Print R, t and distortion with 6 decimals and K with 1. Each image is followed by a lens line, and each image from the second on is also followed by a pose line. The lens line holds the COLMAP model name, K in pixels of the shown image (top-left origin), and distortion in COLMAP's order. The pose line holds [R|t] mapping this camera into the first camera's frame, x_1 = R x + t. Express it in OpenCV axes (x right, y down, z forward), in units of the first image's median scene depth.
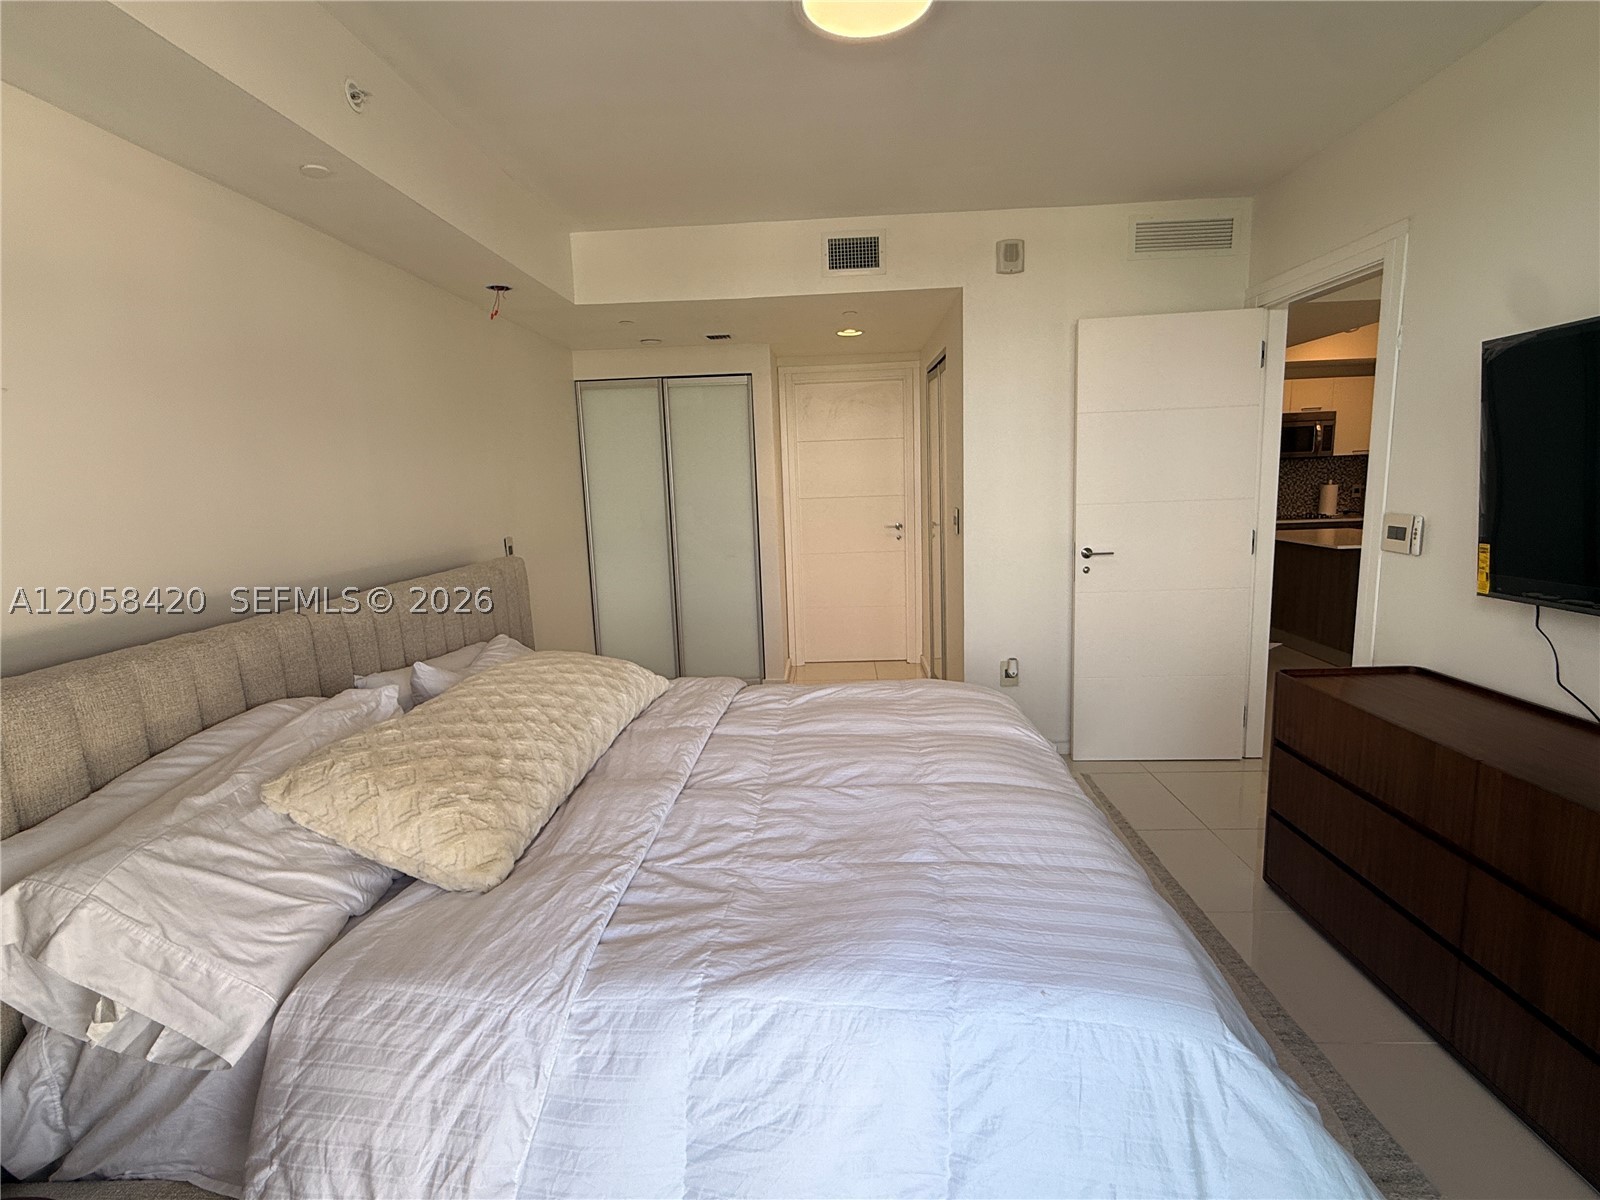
lens RADIAL K [[781.4, 0, 789.6], [0, 781.4, 600.7], [0, 0, 1]] dist [0.001518, -0.001052]
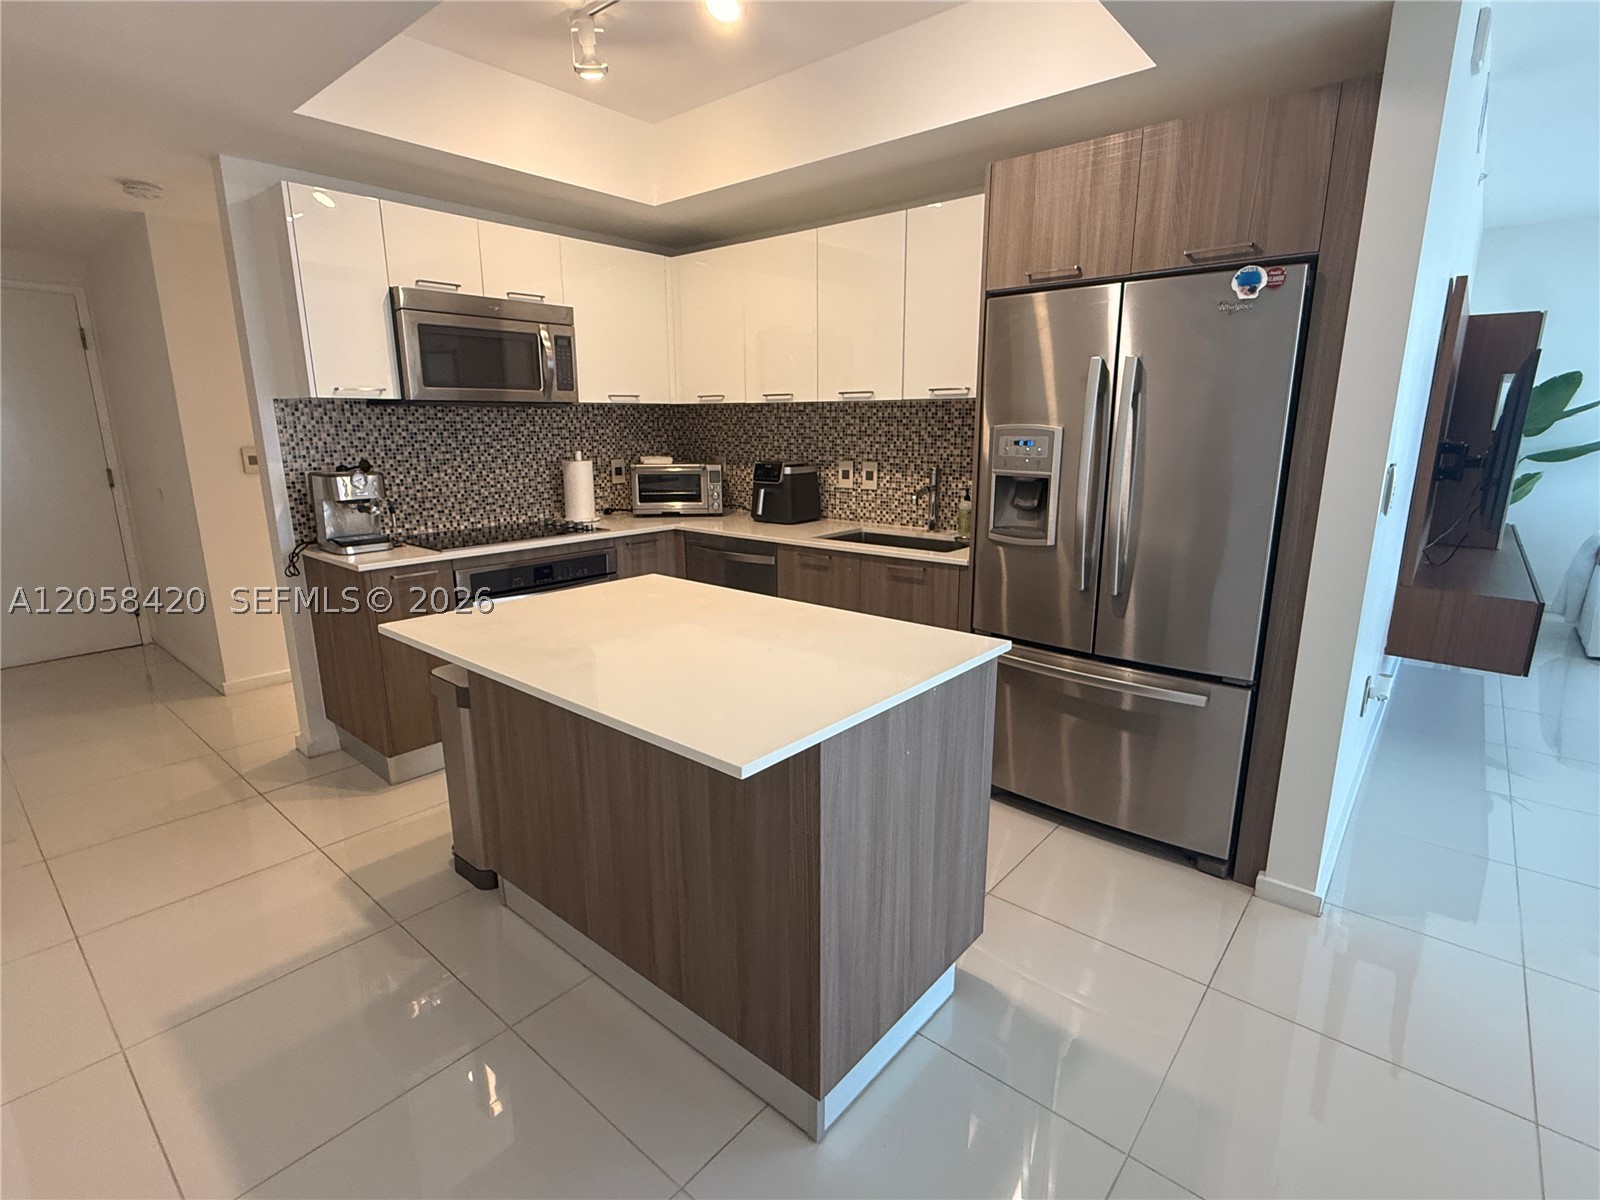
lens RADIAL K [[781.4, 0, 795.7], [0, 781.4, 602.2], [0, 0, 1]] dist [0.001518, -0.001052]
pose [[0.611607, -0.147445, 0.777301, 0.369667], [0.108358, 0.988833, 0.102310, -0.094343], [-0.783706, 0.021653, 0.620754, 0.576977]]
